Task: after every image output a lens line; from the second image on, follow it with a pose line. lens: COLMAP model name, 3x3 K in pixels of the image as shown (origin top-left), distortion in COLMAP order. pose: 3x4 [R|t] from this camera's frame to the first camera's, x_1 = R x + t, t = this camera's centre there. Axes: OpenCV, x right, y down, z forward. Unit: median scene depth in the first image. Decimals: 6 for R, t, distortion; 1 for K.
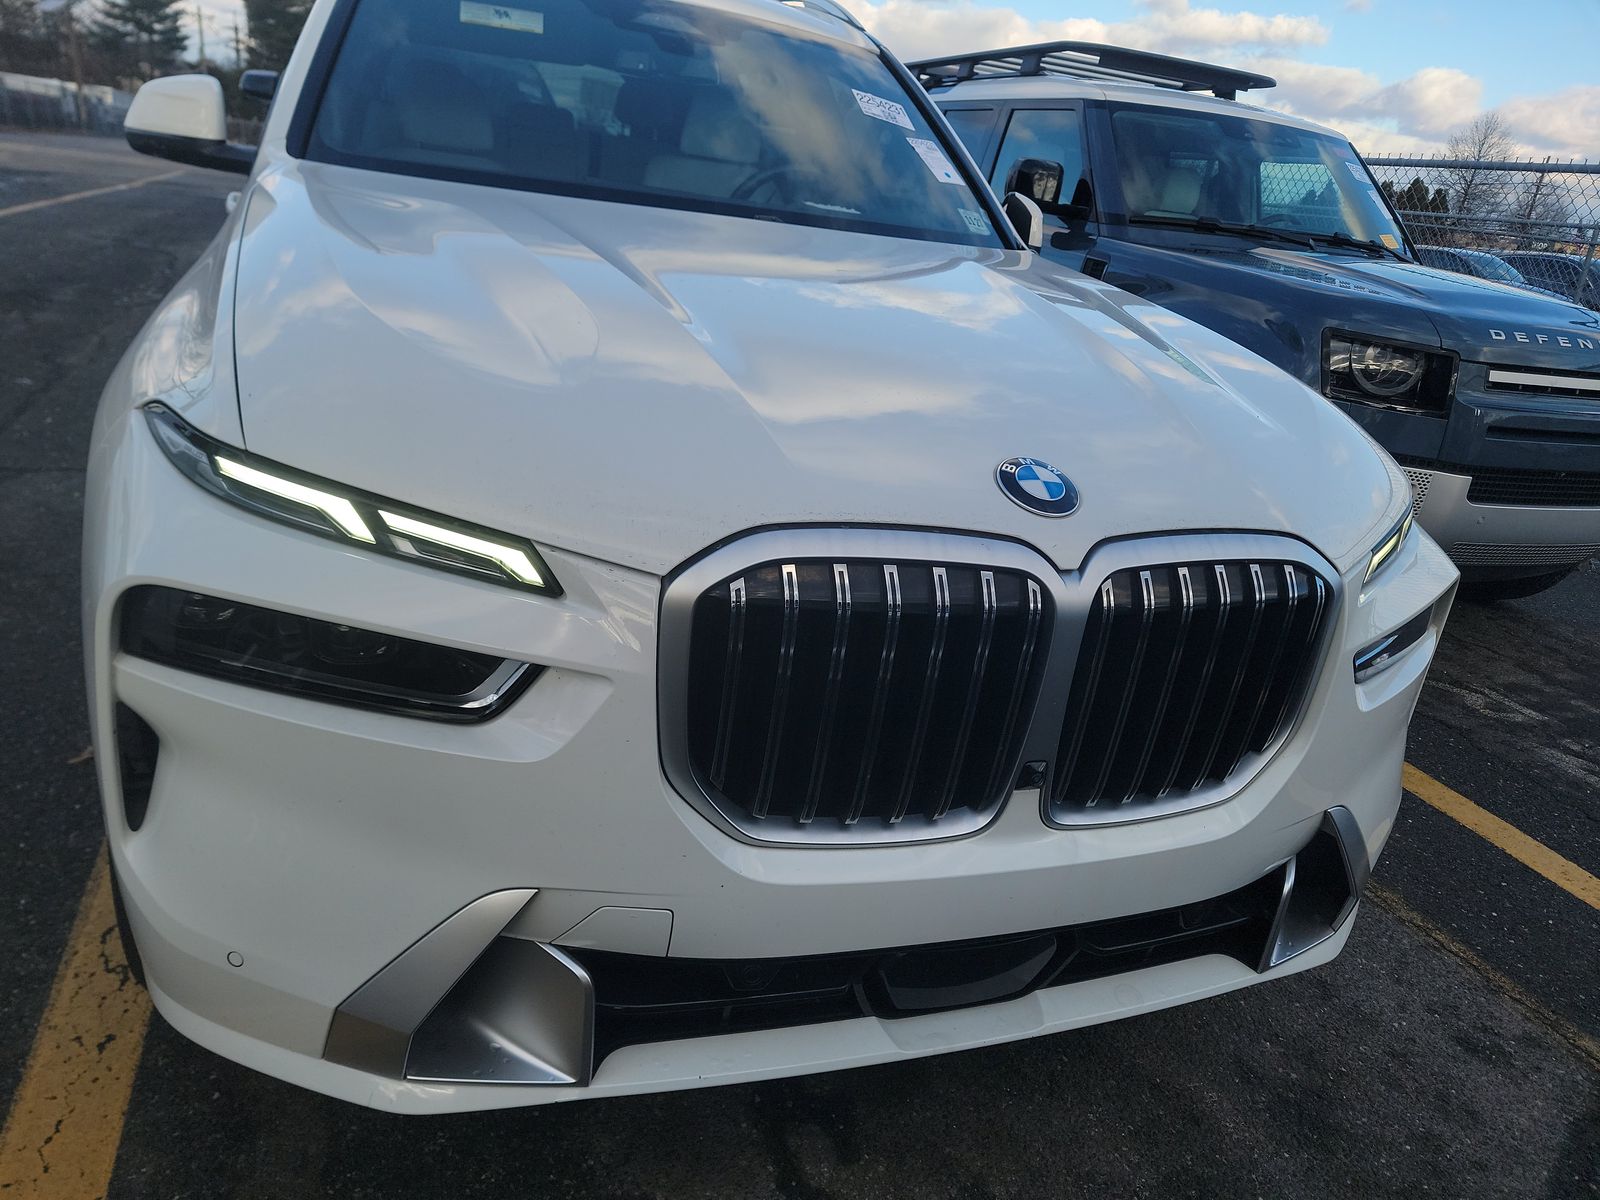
lens RADIAL K [[1153.5, 0, 800.0], [0, 1153.5, 600.0], [0, 0, 1]] dist [0.033662, -0.002347]
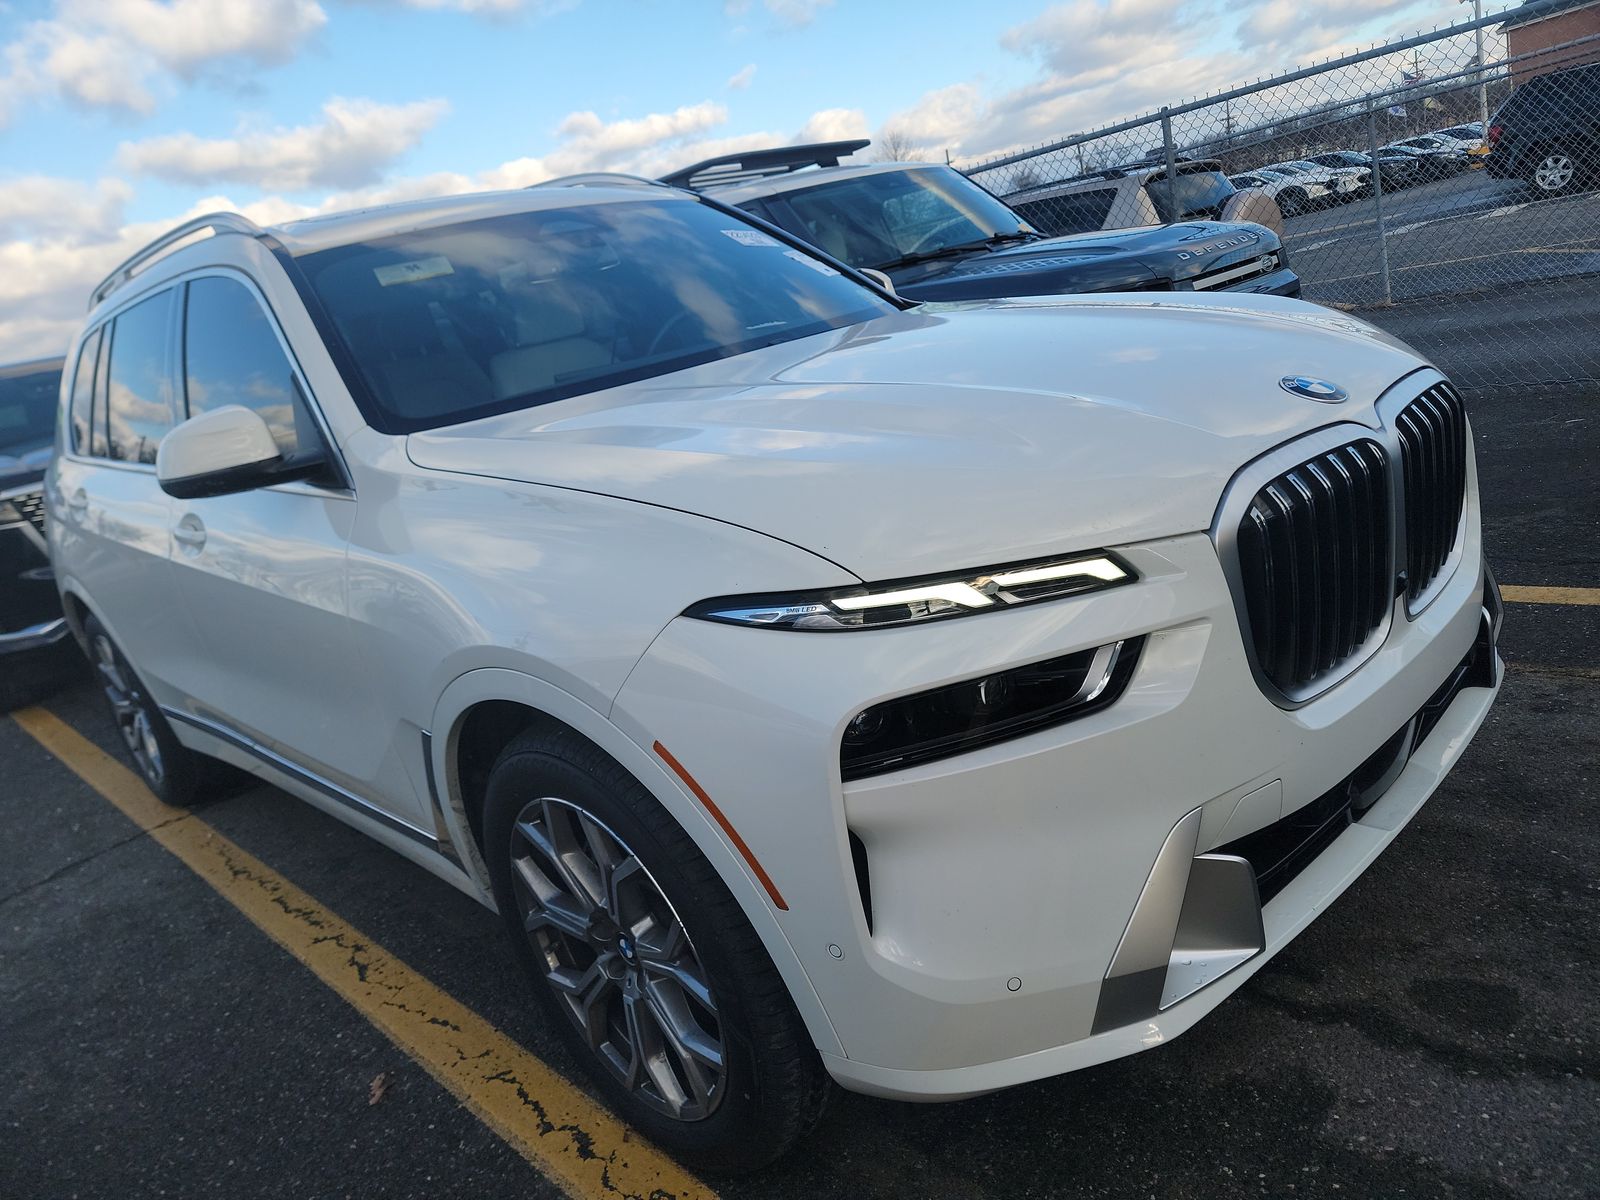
lens RADIAL K [[1153.5, 0, 800.0], [0, 1153.5, 600.0], [0, 0, 1]] dist [0.033662, -0.002347]
pose [[0.863680, -0.406761, 0.297660, -0.830293], [0.434412, 0.900204, -0.030322, -0.095380], [-0.255621, 0.155496, 0.954190, -0.115025]]
